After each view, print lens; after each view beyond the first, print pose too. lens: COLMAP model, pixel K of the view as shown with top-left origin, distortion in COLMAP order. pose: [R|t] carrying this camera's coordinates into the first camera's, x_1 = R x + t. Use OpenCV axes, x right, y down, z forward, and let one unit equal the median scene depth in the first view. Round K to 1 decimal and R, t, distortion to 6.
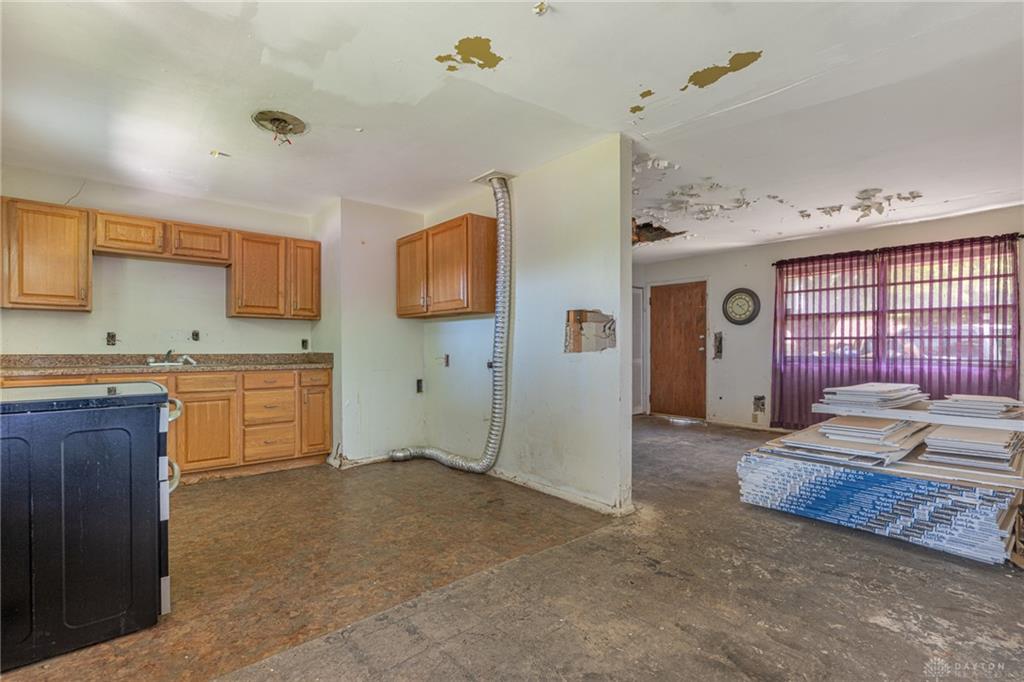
lens RADIAL K [[473.2, 0, 517.2], [0, 473.2, 350.1], [0, 0, 1]] dist [0.001872, -0.000757]
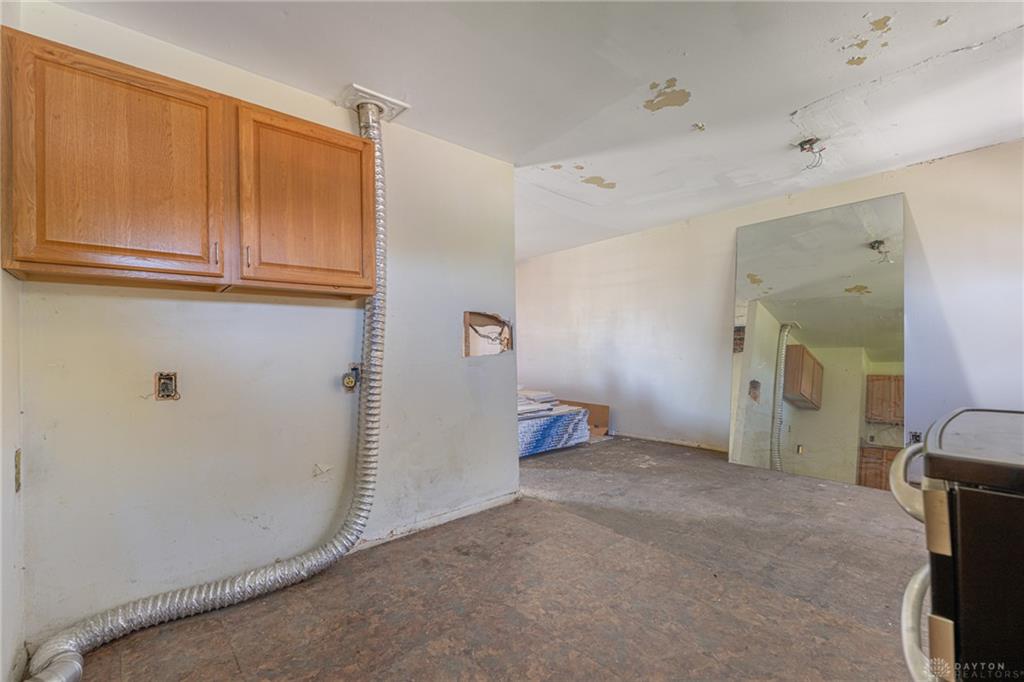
lens RADIAL K [[432.2, 0, 515.7], [0, 432.2, 344.1], [0, 0, 1]] dist [-0.001501, -0.000001]
pose [[0.000950, 0.012808, 0.999918, -0.640984], [0.026757, 0.999560, -0.012829, -0.004185], [-0.999642, 0.026767, 0.000607, 0.770478]]
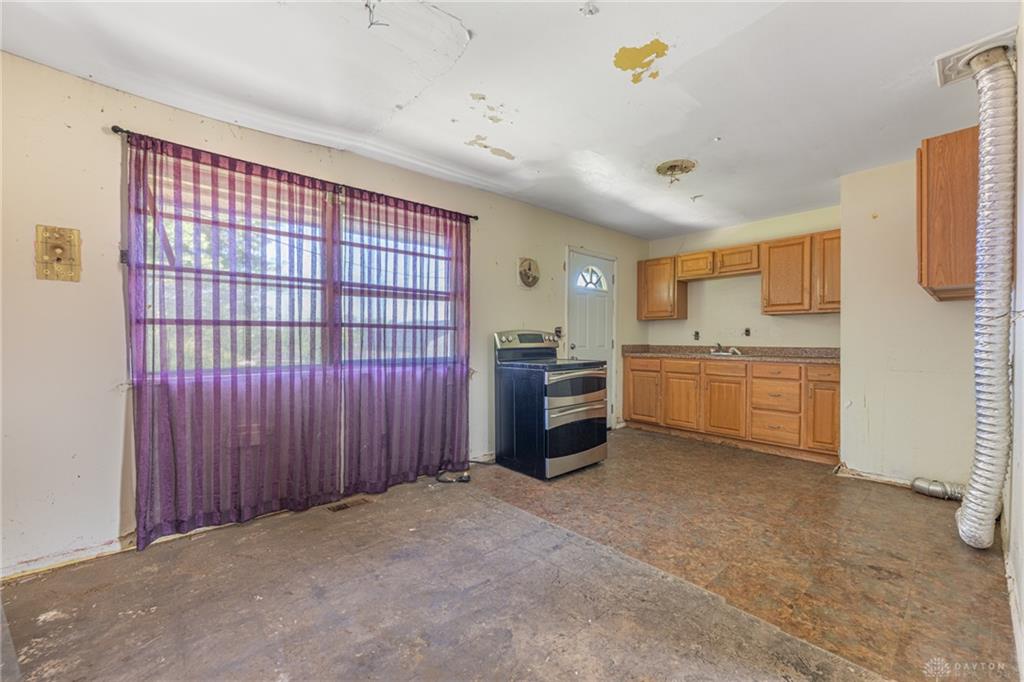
lens RADIAL K [[414.5, 0, 516.0], [0, 414.5, 342.5], [0, 0, 1]] dist [-0.002720, -0.000283]
pose [[0.009144, 0.004363, -0.999949, 0.452337], [-0.008448, 0.999955, 0.004286, -0.002447], [0.999923, 0.008408, 0.009180, 0.401032]]
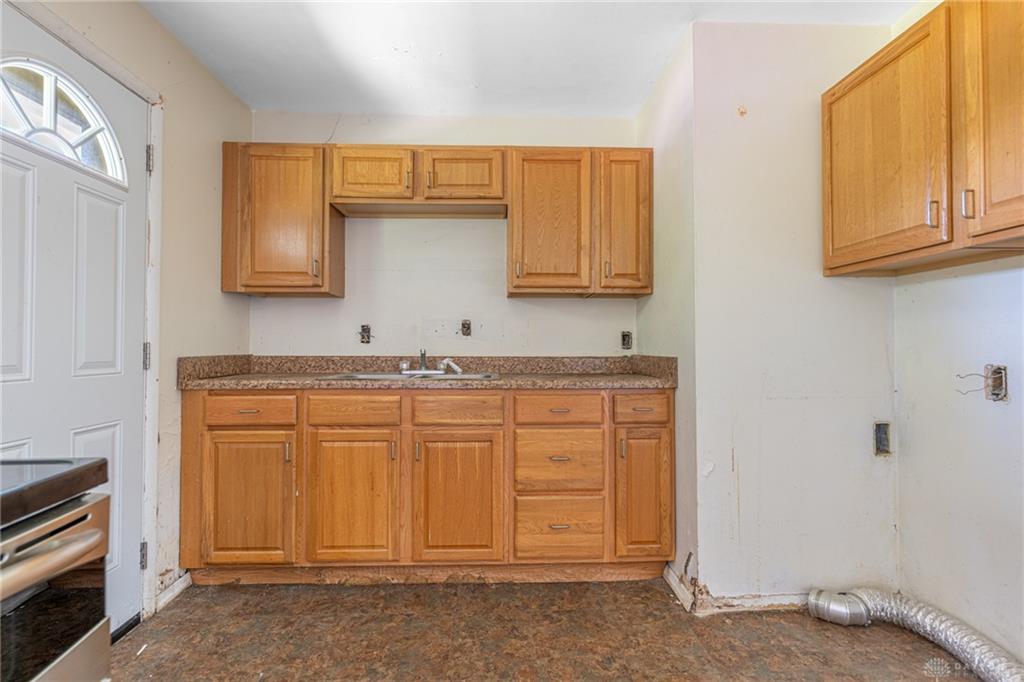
lens RADIAL K [[489.9, 0, 509.3], [0, 489.9, 341.0], [0, 0, 1]] dist [-0.003547, -0.001377]
pose [[0.772010, -0.007966, -0.635560, -0.226785], [-0.002582, 0.999874, -0.015668, -0.002697], [0.635605, 0.013737, 0.771893, 0.563610]]
